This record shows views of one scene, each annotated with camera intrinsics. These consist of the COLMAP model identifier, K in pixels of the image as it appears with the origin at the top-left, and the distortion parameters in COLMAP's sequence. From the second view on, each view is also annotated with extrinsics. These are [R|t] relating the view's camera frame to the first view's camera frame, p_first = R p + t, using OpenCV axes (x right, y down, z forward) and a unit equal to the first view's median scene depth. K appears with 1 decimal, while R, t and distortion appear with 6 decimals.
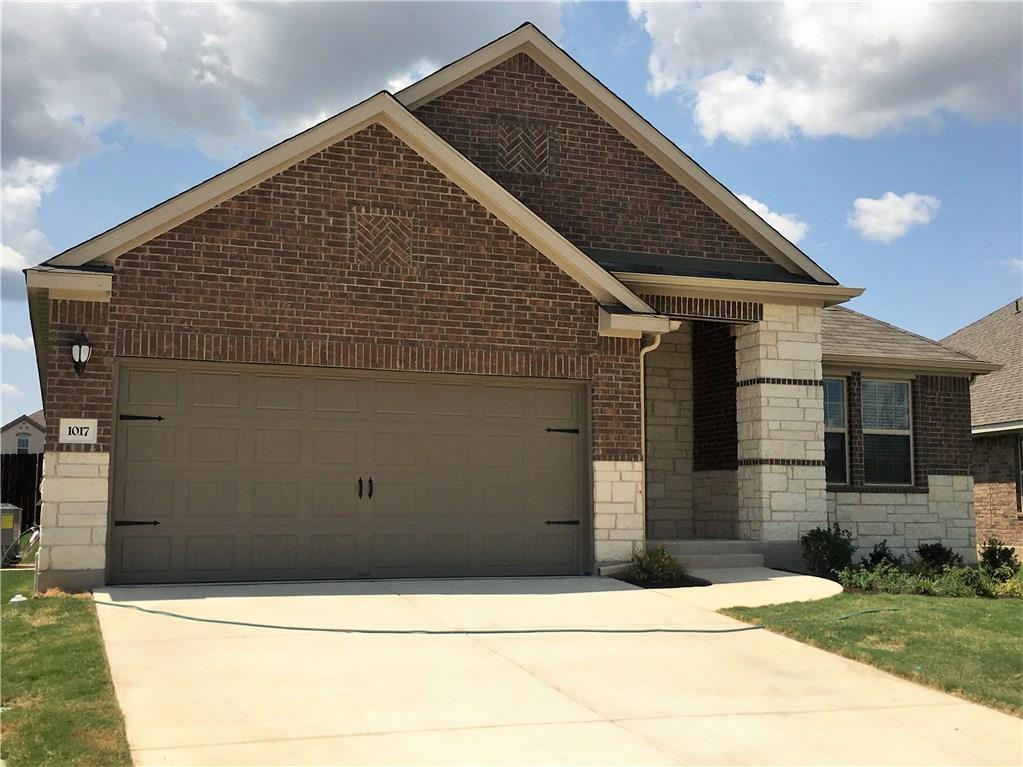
lens RADIAL K [[1027.5, 0, 511.5], [0, 1027.5, 383.5], [0, 0, 1]] dist [0.076190, 0.002164]
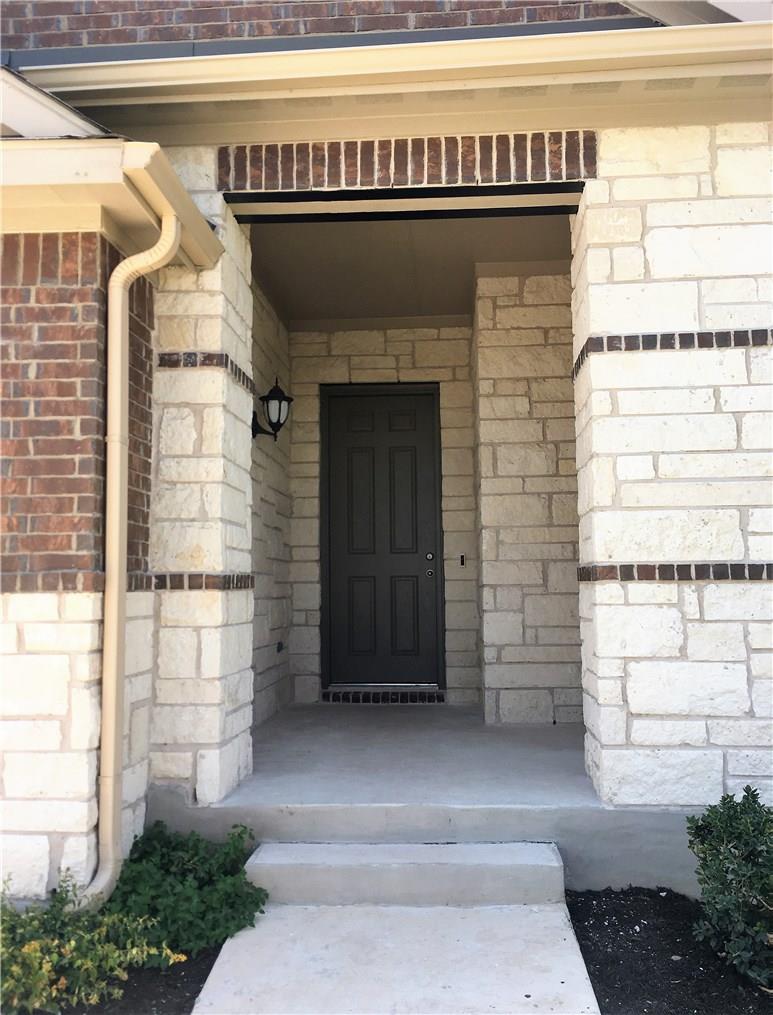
lens RADIAL K [[844.5, 0, 386.5], [0, 844.5, 507.5], [0, 0, 1]] dist [0.072176, -0.069986]
pose [[0.916602, -0.051748, -0.396437, 0.327321], [0.059410, 0.998209, 0.007063, 0.052724], [0.395361, -0.030026, 0.918035, 0.790911]]
